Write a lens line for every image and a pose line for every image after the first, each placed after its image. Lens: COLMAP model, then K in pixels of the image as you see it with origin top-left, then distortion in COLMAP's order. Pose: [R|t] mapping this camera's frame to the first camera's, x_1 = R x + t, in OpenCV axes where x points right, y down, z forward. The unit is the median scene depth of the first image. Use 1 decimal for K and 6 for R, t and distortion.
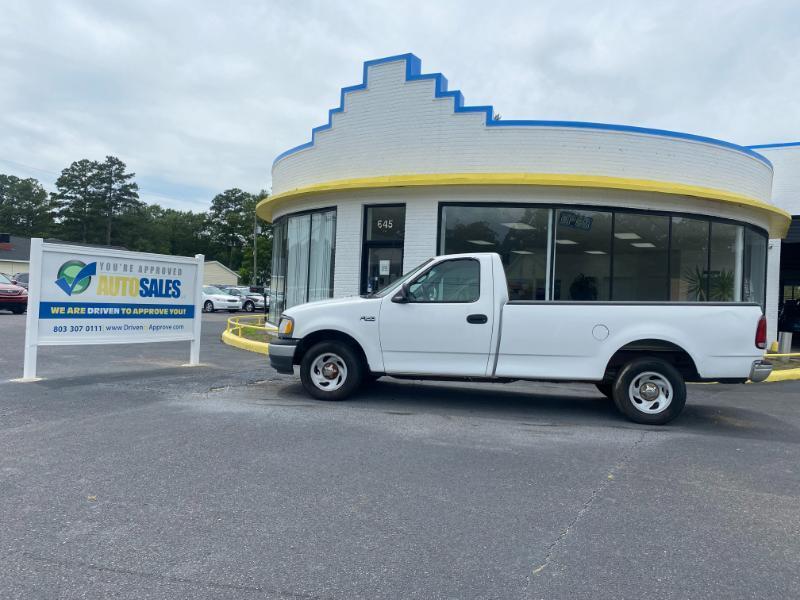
lens RADIAL K [[601.1, 0, 400.0], [0, 601.1, 300.0], [0, 0, 1]] dist [0.000630, 0.000952]
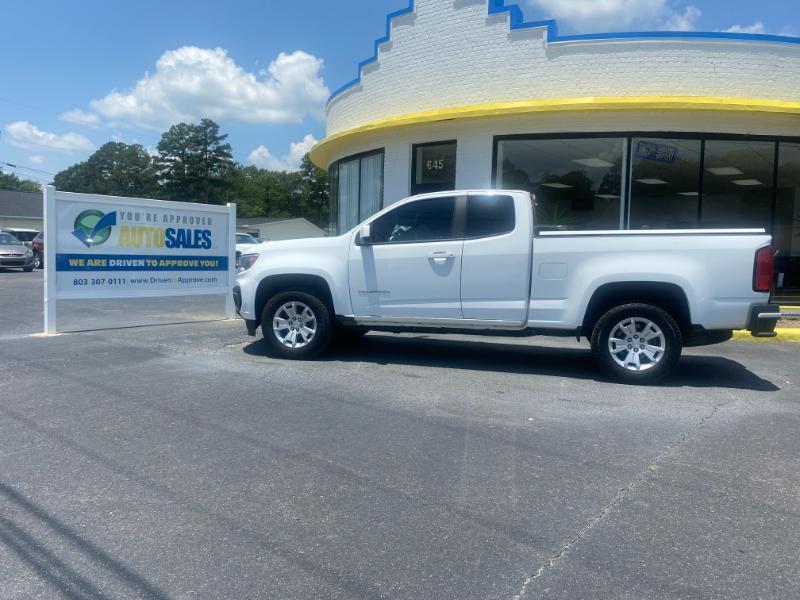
lens RADIAL K [[594.9, 0, 411.6], [0, 594.9, 297.7], [0, 0, 1]] dist [0.003447, -0.002185]
pose [[0.989556, -0.004070, -0.144090, 0.071039], [0.014081, 0.997550, 0.068527, 0.011807], [0.143458, -0.069840, 0.987189, 0.105439]]
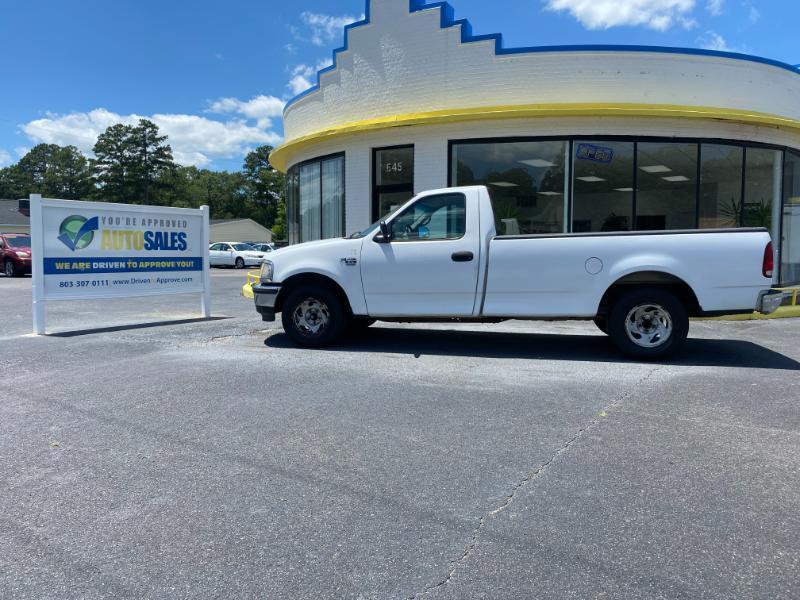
lens RADIAL K [[598.4, 0, 400.0], [0, 598.4, 300.0], [0, 0, 1]] dist [0.000921, -0.000134]
pose [[0.996943, -0.032558, -0.071029, 0.047812], [0.037965, 0.996374, 0.076147, 0.014653], [0.068292, -0.078611, 0.994563, 0.029338]]
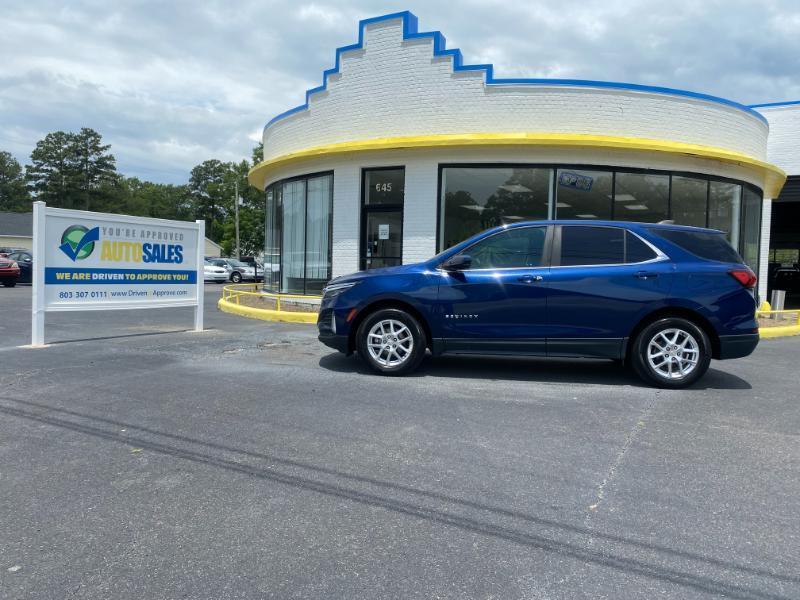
lens RADIAL K [[600.1, 0, 388.3], [0, 600.1, 301.1], [0, 0, 1]] dist [0.003373, -0.002902]
pose [[0.999752, -0.015859, 0.015655, -0.038263], [0.015079, 0.998696, 0.048778, 0.013791], [-0.016408, -0.048530, 0.998687, 0.002043]]
